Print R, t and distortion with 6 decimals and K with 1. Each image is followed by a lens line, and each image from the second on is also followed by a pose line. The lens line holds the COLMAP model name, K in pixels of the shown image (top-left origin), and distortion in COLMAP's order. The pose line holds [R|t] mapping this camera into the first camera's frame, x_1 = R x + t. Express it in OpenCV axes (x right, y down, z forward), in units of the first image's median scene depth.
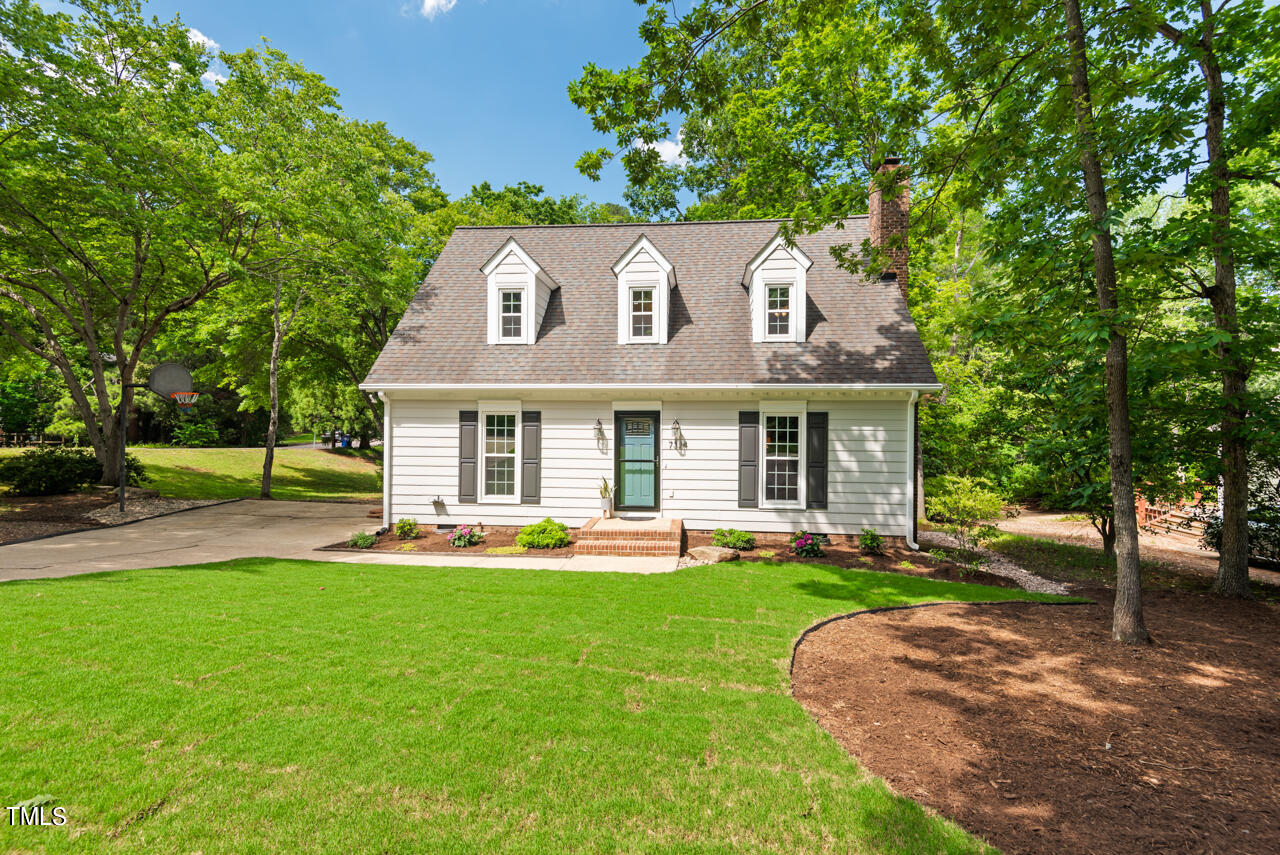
lens RADIAL K [[595.5, 0, 642.8], [0, 595.5, 416.7], [0, 0, 1]] dist [0.025224, -0.014255]
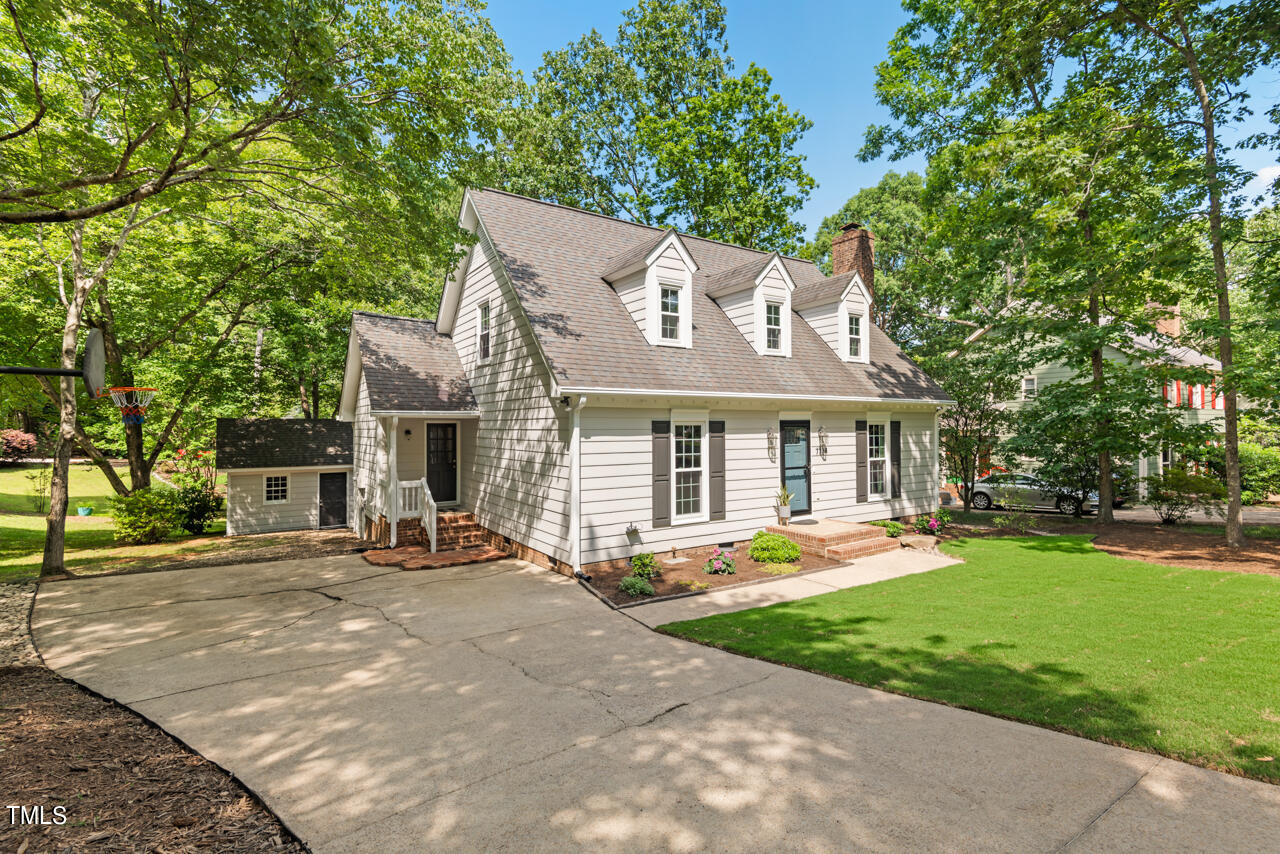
lens RADIAL K [[595.5, 0, 642.8], [0, 595.5, 416.2], [0, 0, 1]] dist [0.025224, -0.014255]
pose [[0.772215, 0.000818, 0.635361, -0.876459], [0.001747, 0.999993, -0.003410, -0.013765], [-0.635359, 0.003743, 0.772208, 0.351060]]
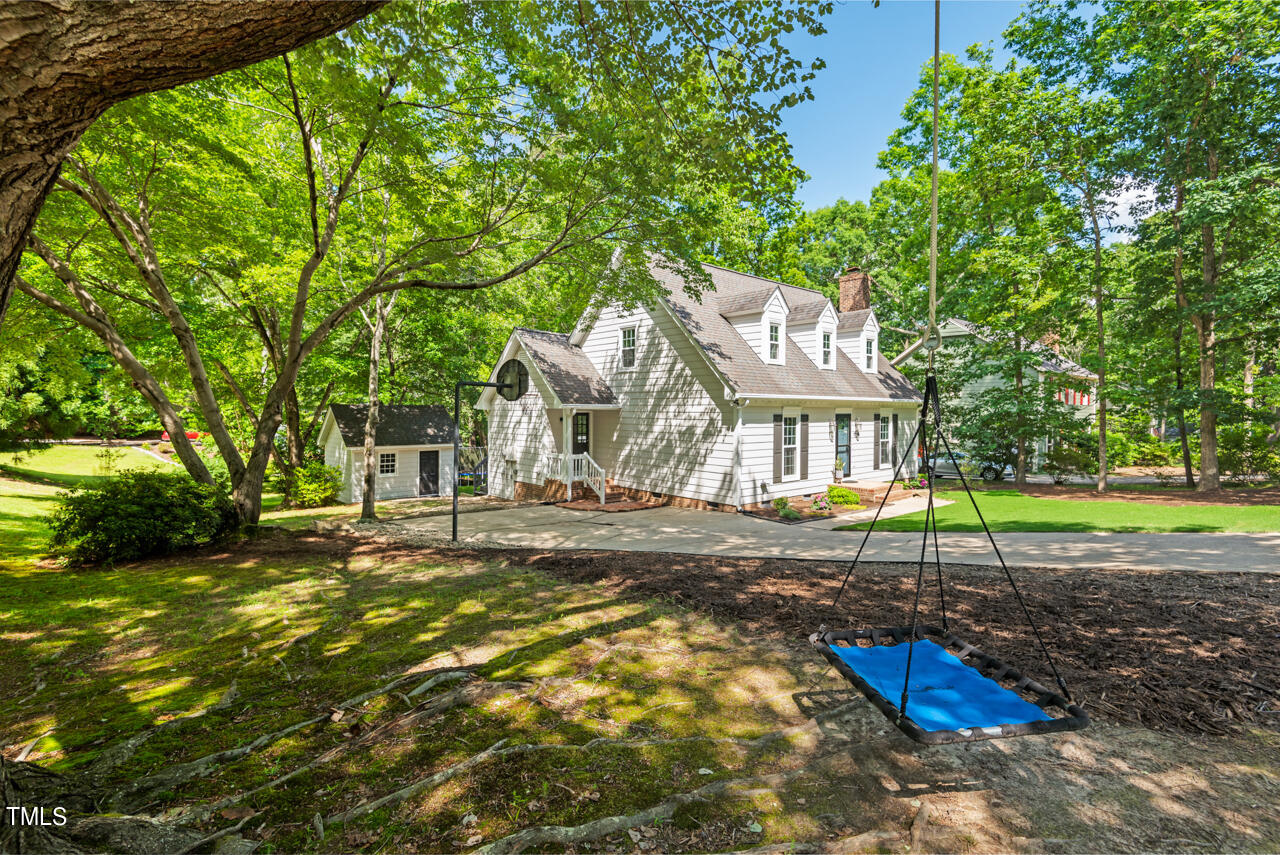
lens RADIAL K [[595.5, 0, 642.8], [0, 595.5, 416.7], [0, 0, 1]] dist [0.025224, -0.014255]
pose [[0.672955, -0.011467, 0.739594, -1.509135], [-0.010586, 0.999628, 0.025131, -0.035483], [-0.739607, -0.024741, 0.672584, 0.327646]]
